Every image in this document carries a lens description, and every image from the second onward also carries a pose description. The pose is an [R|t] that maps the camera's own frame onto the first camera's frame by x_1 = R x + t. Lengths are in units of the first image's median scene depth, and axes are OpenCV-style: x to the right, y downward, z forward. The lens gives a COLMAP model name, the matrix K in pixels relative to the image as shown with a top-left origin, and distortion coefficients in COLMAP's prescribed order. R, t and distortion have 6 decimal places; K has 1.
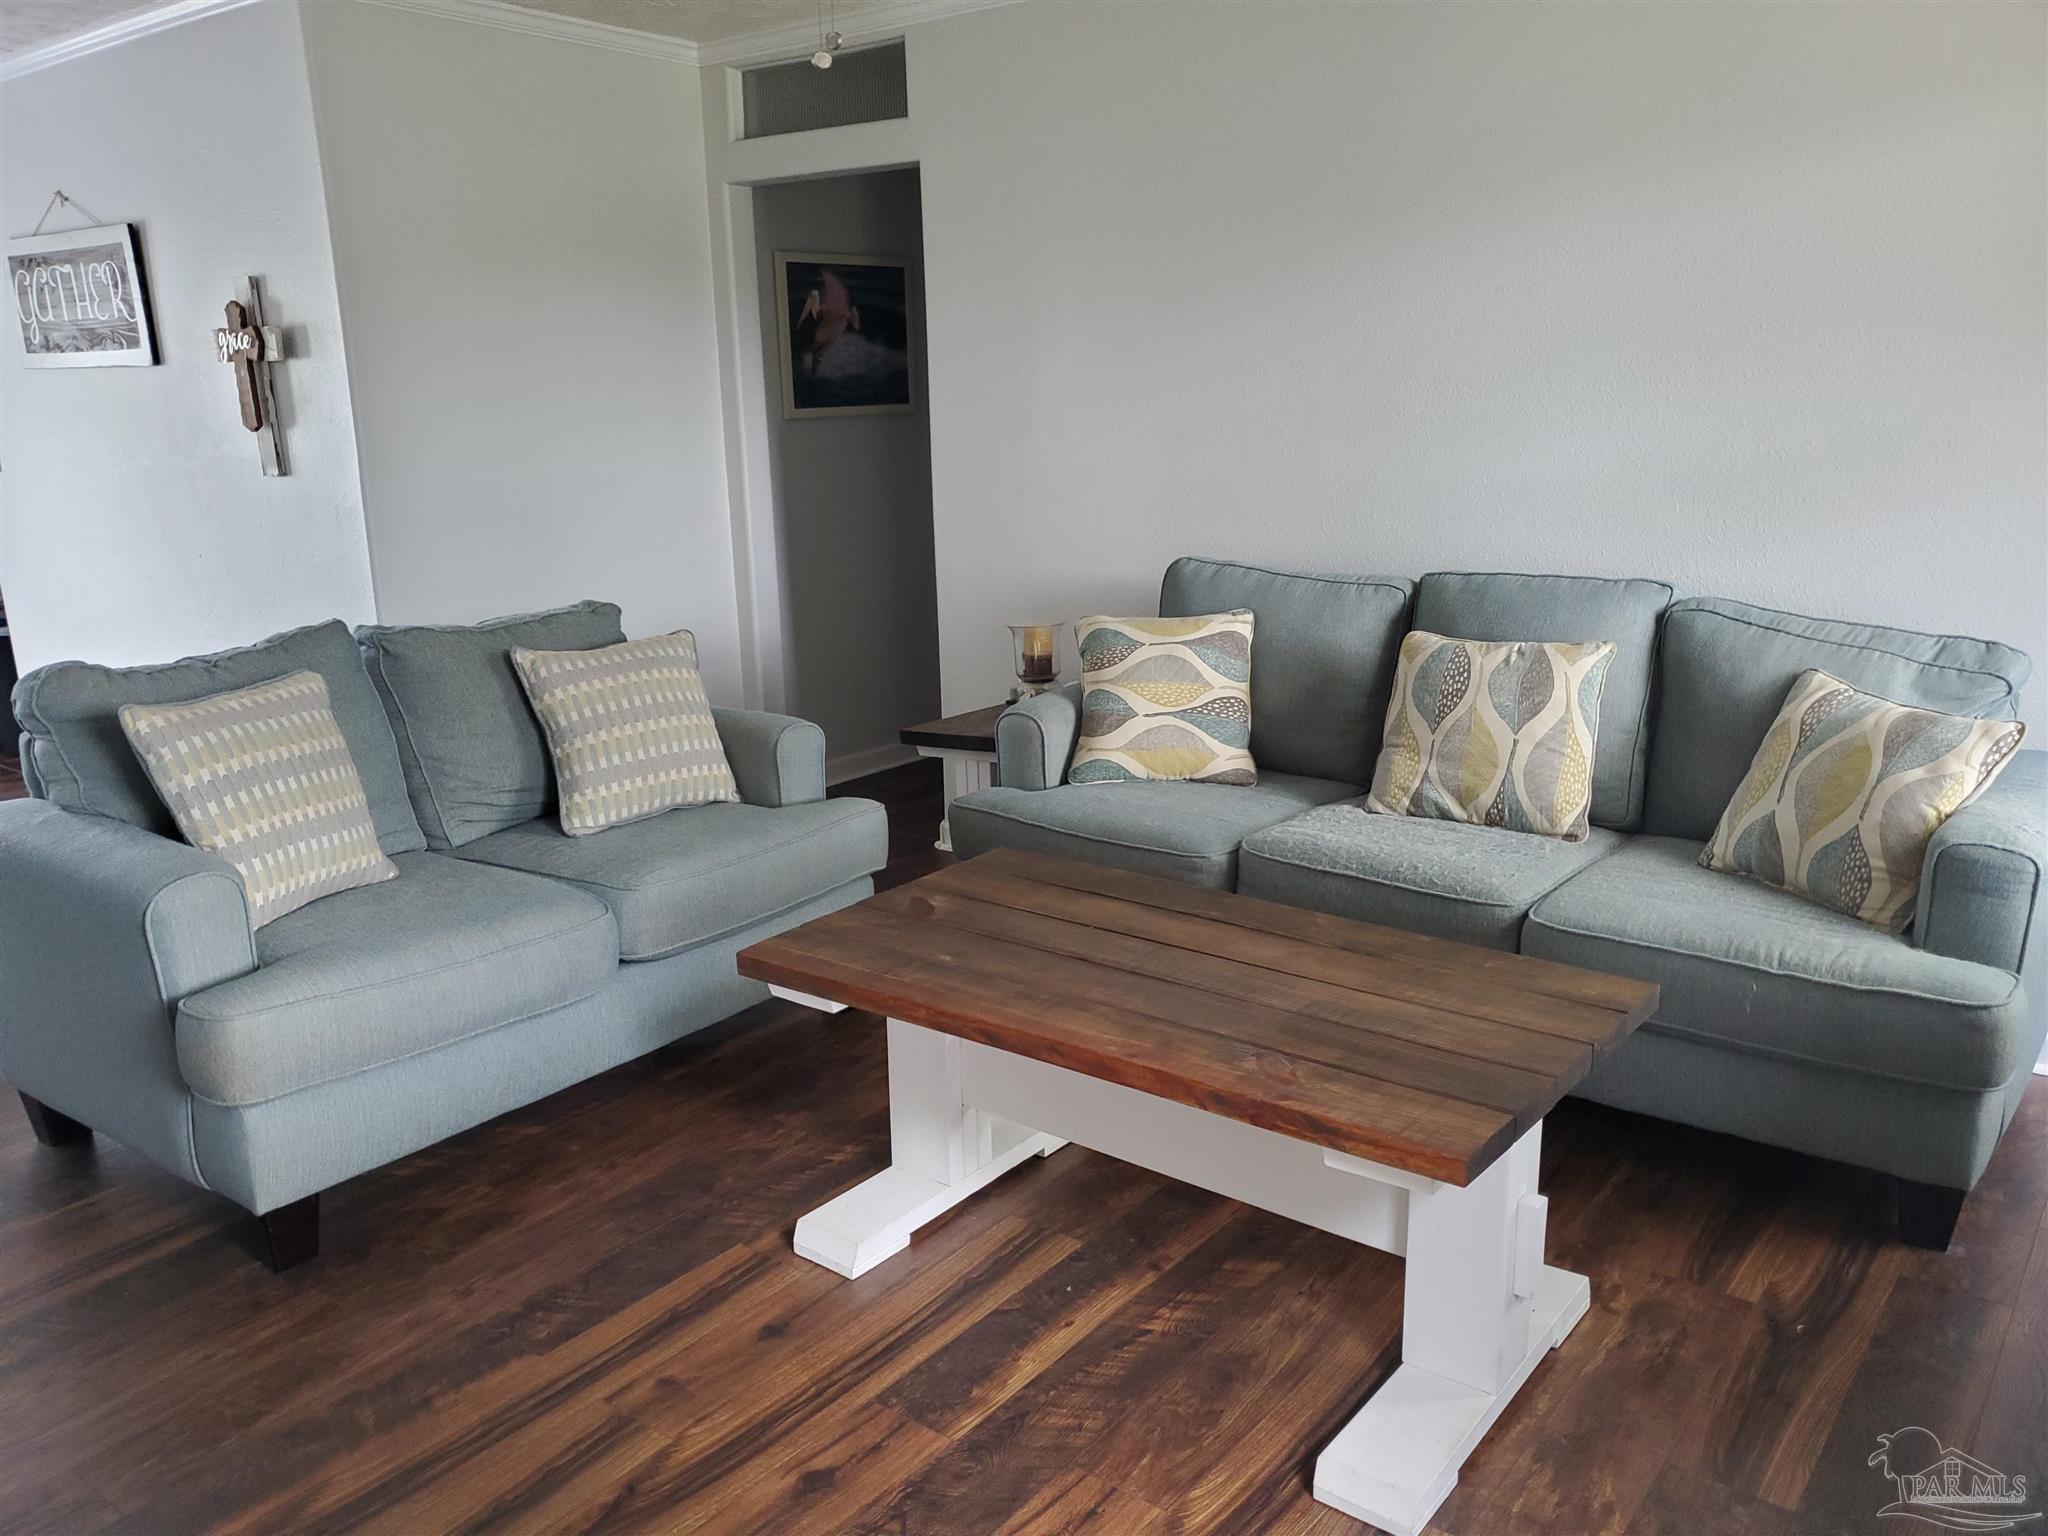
lens RADIAL K [[1611.6, 0, 1013.6], [0, 1611.6, 780.9], [0, 0, 1]] dist [0.001755, 0.024787]
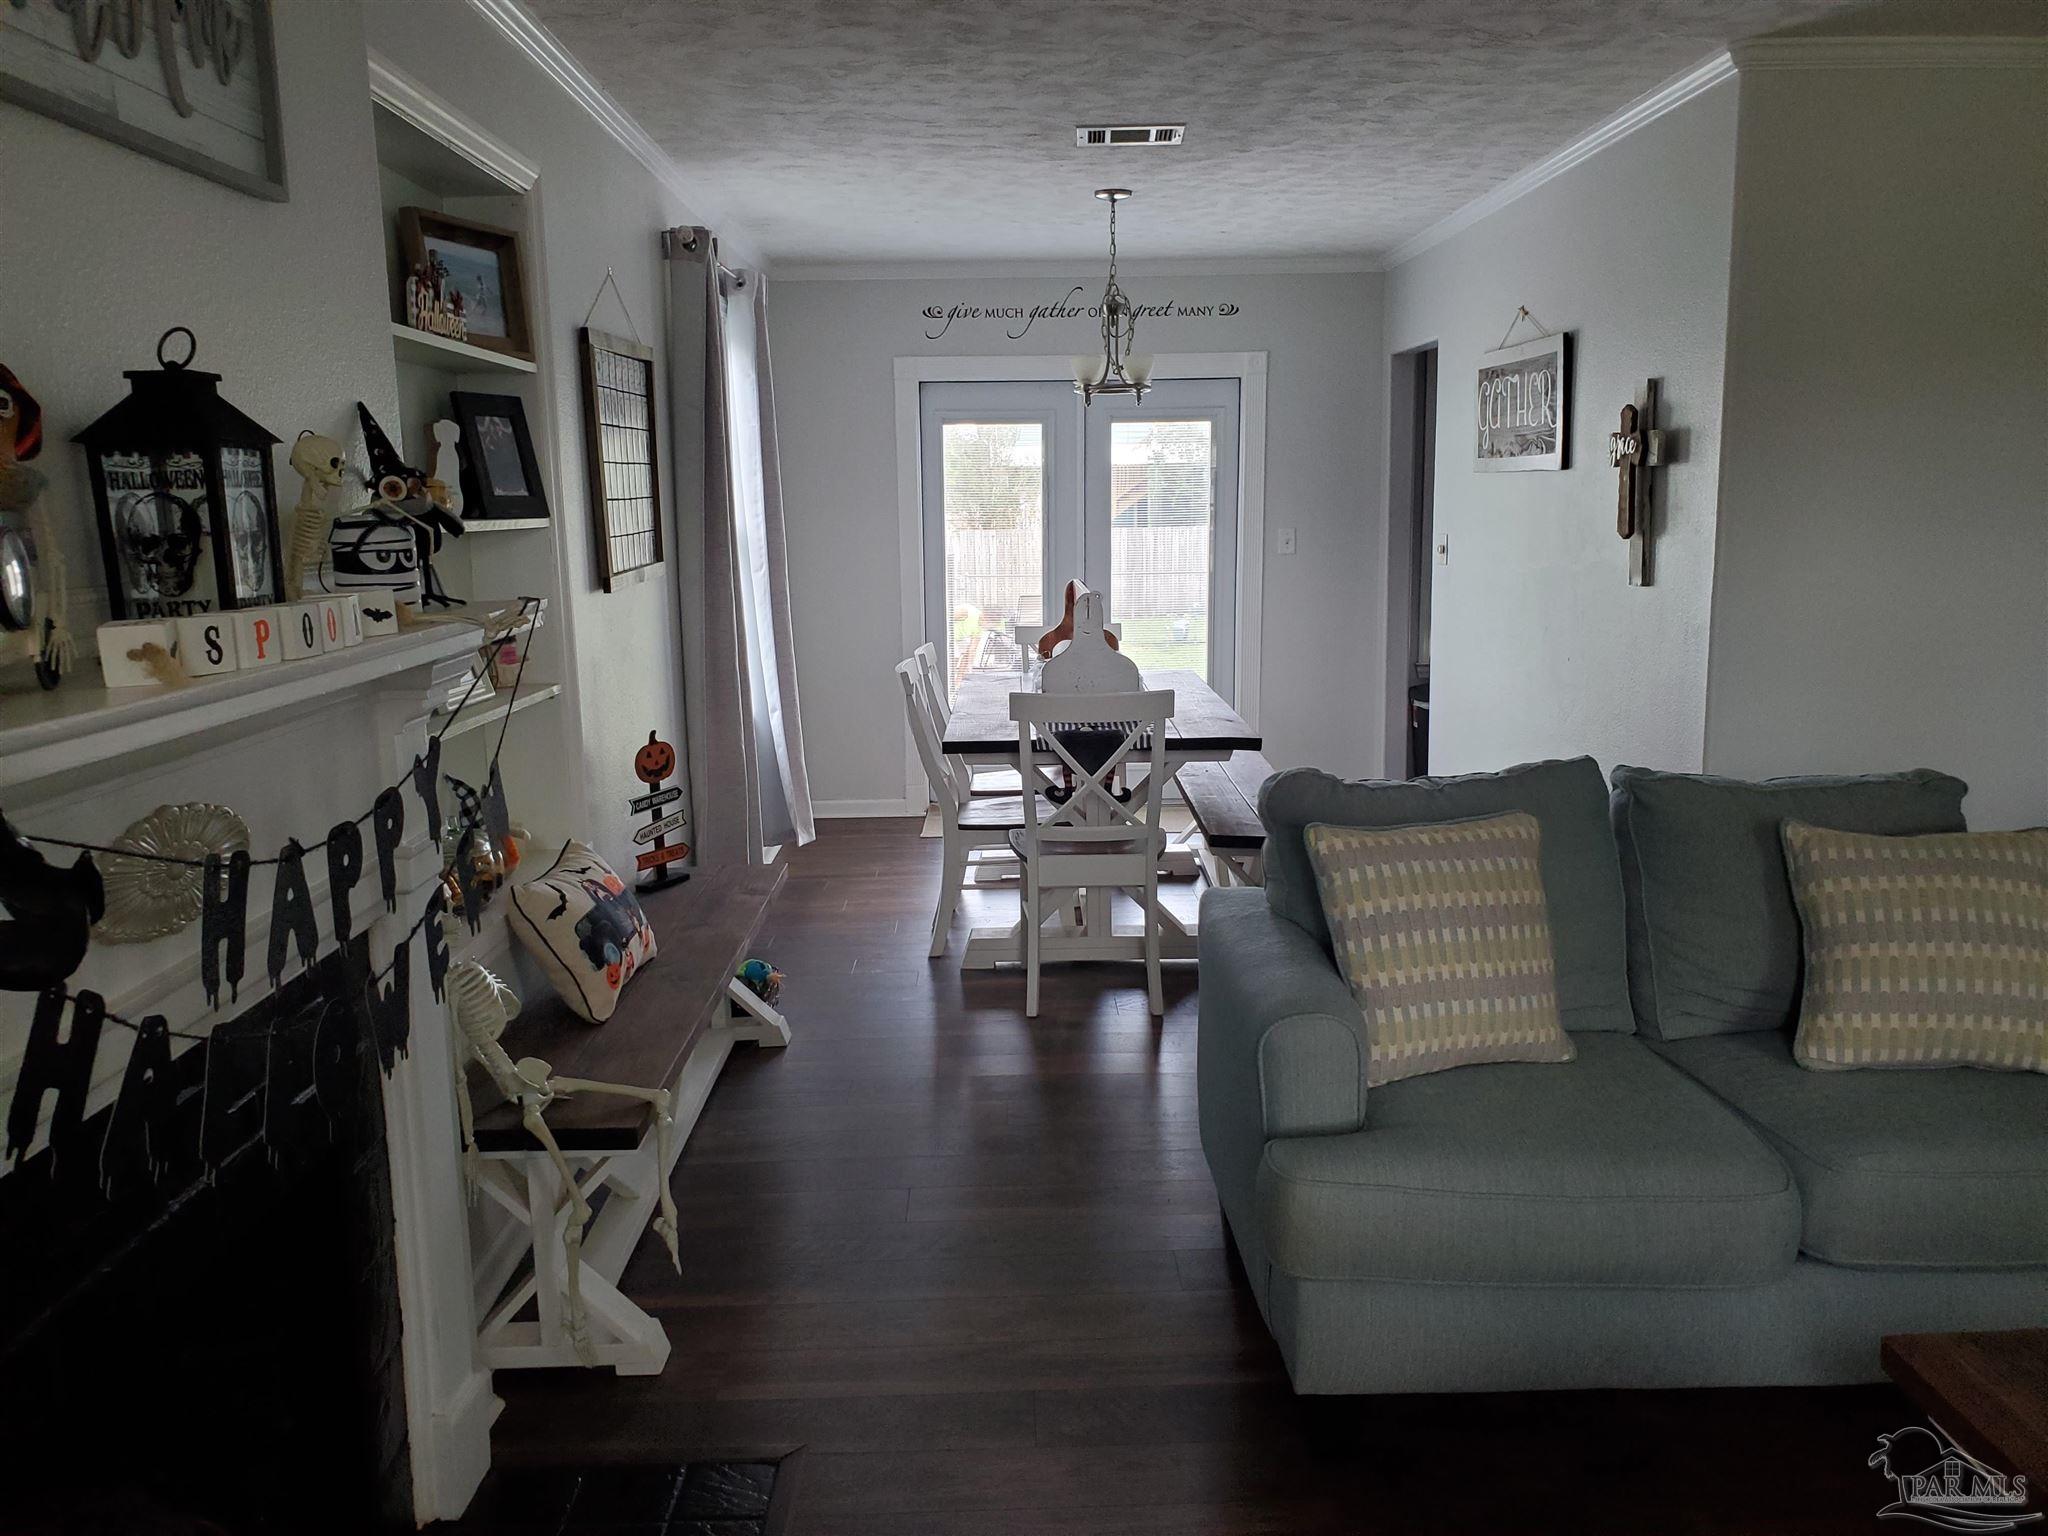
lens RADIAL K [[1611.6, 0, 1038.3], [0, 1611.6, 772.0], [0, 0, 1]] dist [0.001755, 0.024787]
pose [[0.639190, 0.143642, -0.755515, 0.061446], [-0.188003, 0.981780, 0.027604, -0.058174], [0.745715, 0.124395, 0.654550, 0.186175]]
